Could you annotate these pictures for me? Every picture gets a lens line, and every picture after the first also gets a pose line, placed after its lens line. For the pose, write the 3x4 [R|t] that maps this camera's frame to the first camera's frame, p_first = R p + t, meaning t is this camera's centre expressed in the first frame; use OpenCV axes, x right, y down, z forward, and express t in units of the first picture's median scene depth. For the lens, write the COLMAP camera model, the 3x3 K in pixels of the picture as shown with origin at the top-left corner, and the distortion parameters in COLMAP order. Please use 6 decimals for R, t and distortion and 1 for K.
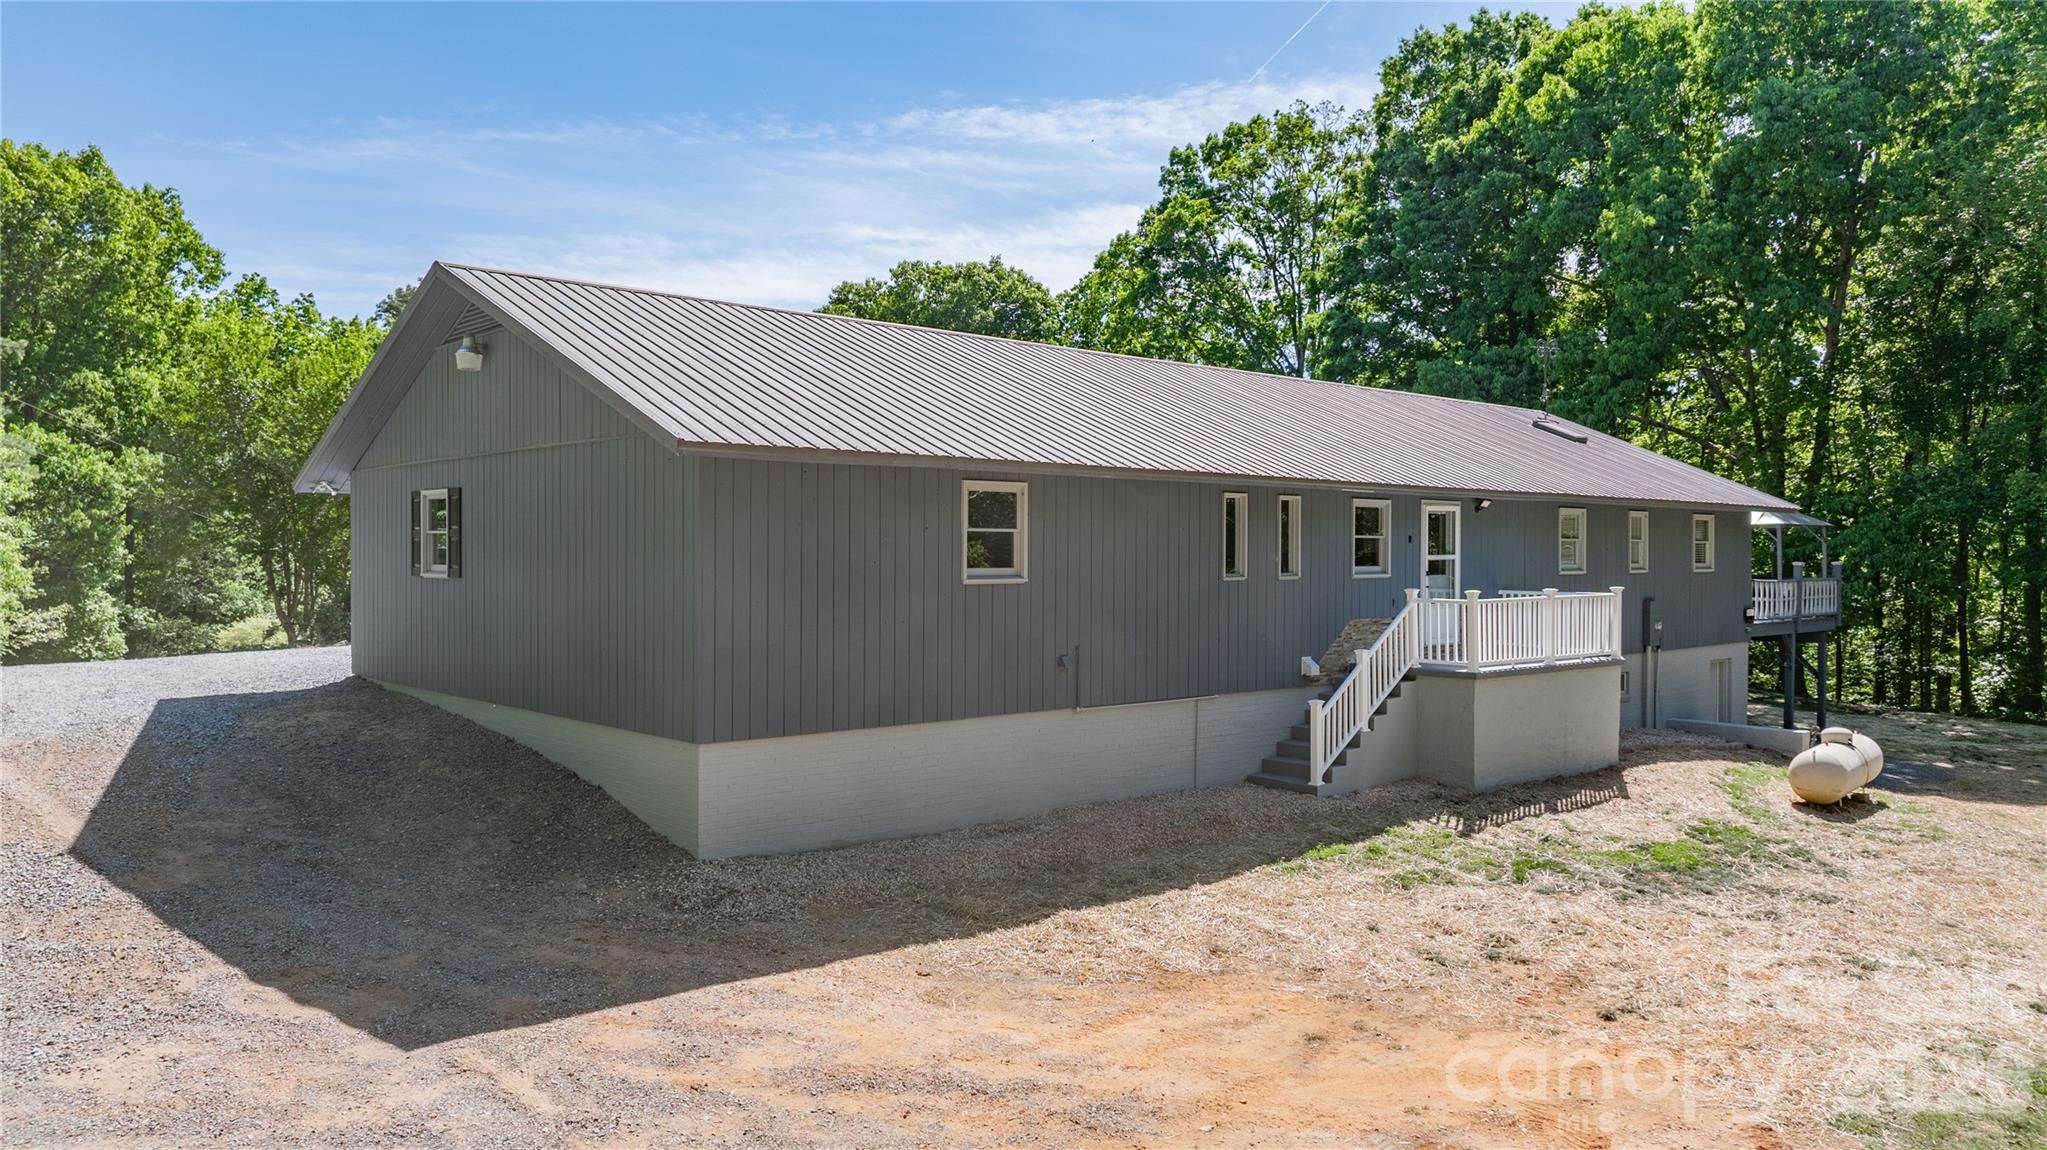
lens RADIAL K [[1461.7, 0, 983.8], [0, 1461.7, 548.5], [0, 0, 1]] dist [-0.030681, -0.000377]
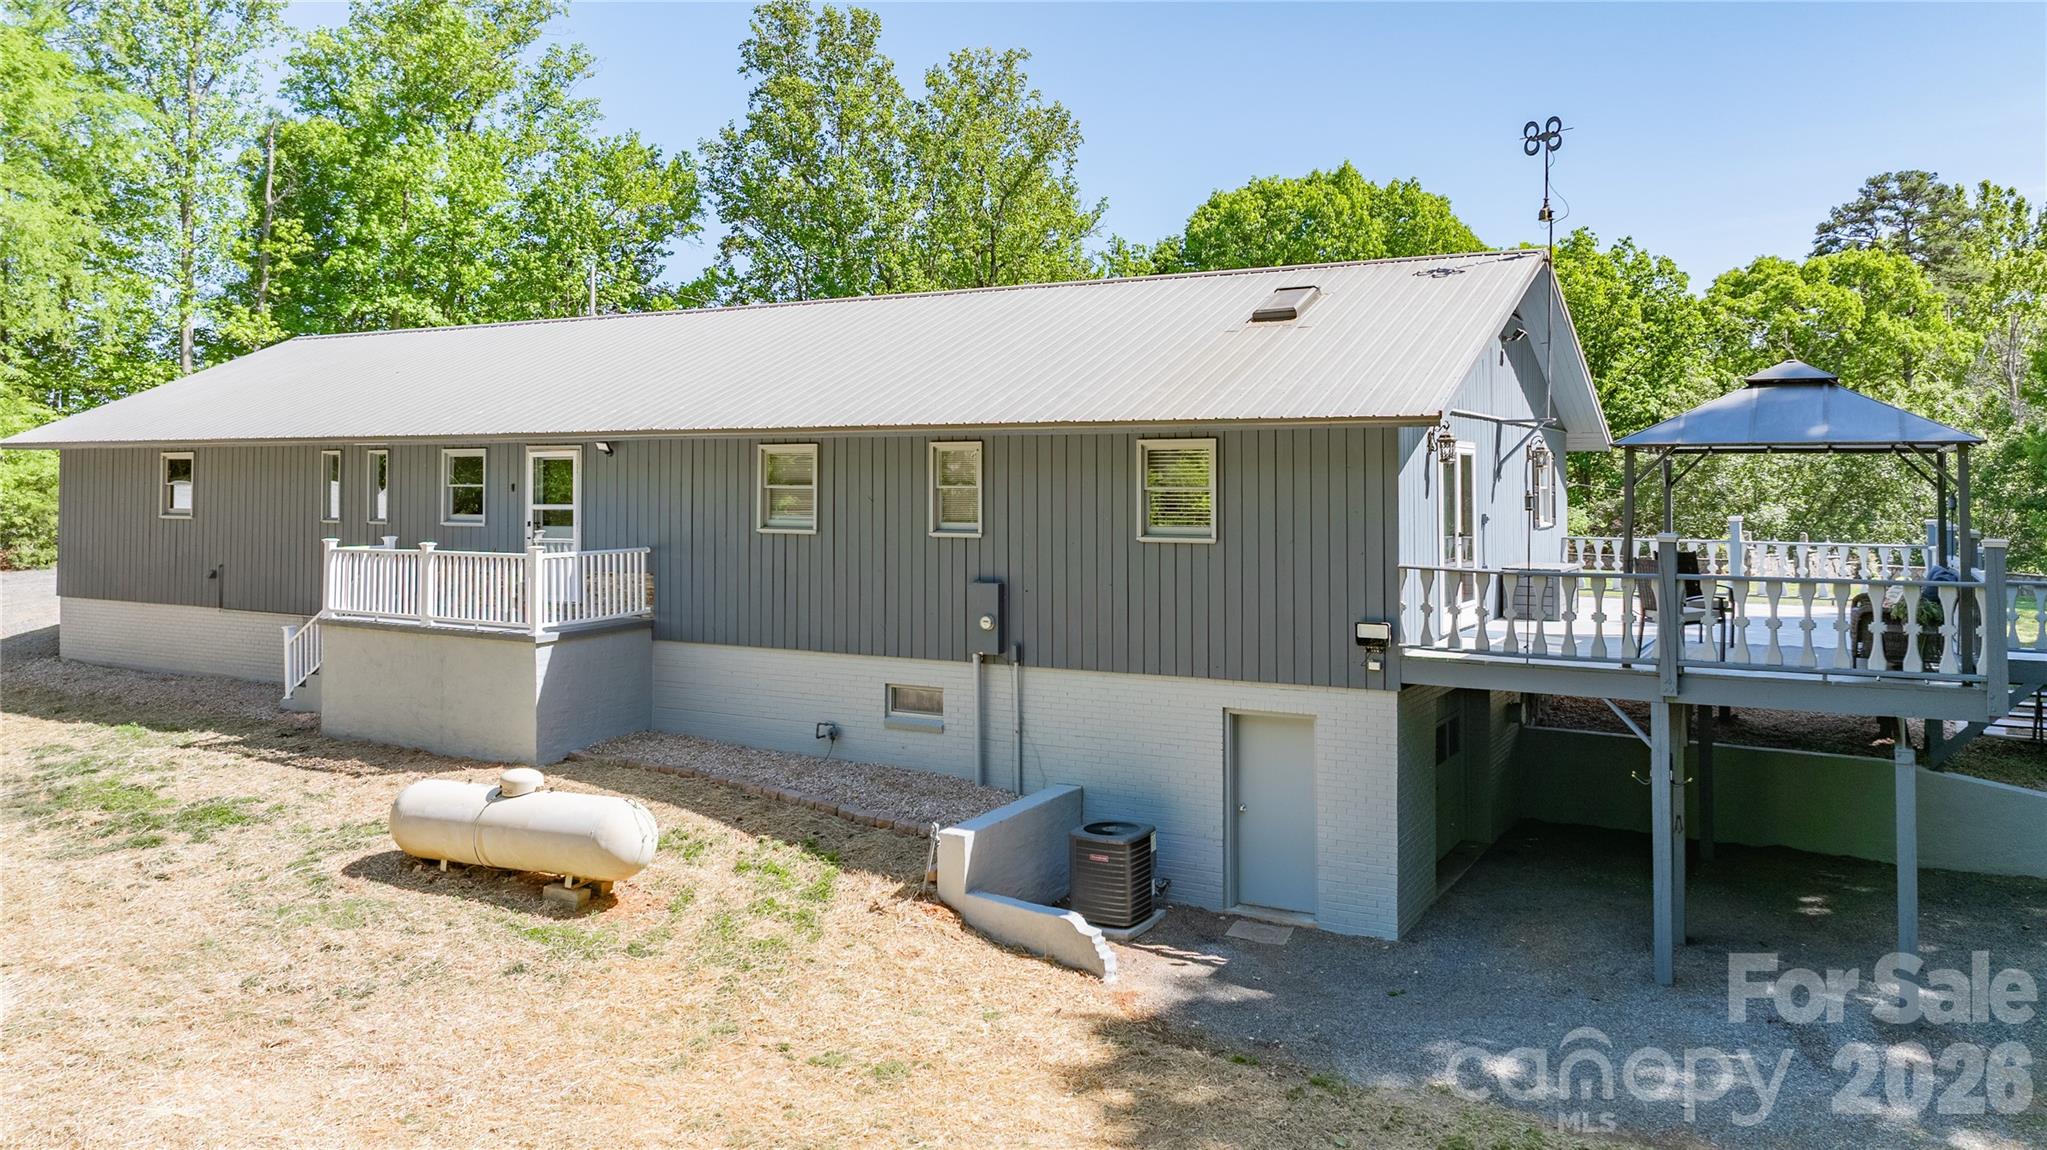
lens RADIAL K [[1470.6, 0, 992.7], [0, 1470.6, 426.9], [0, 0, 1]] dist [-0.027123, 0.008614]
pose [[0.319654, -0.040167, -0.946683, 1.333410], [0.001675, 0.999123, -0.041827, -0.005249], [0.947533, 0.011785, 0.319441, 1.007145]]
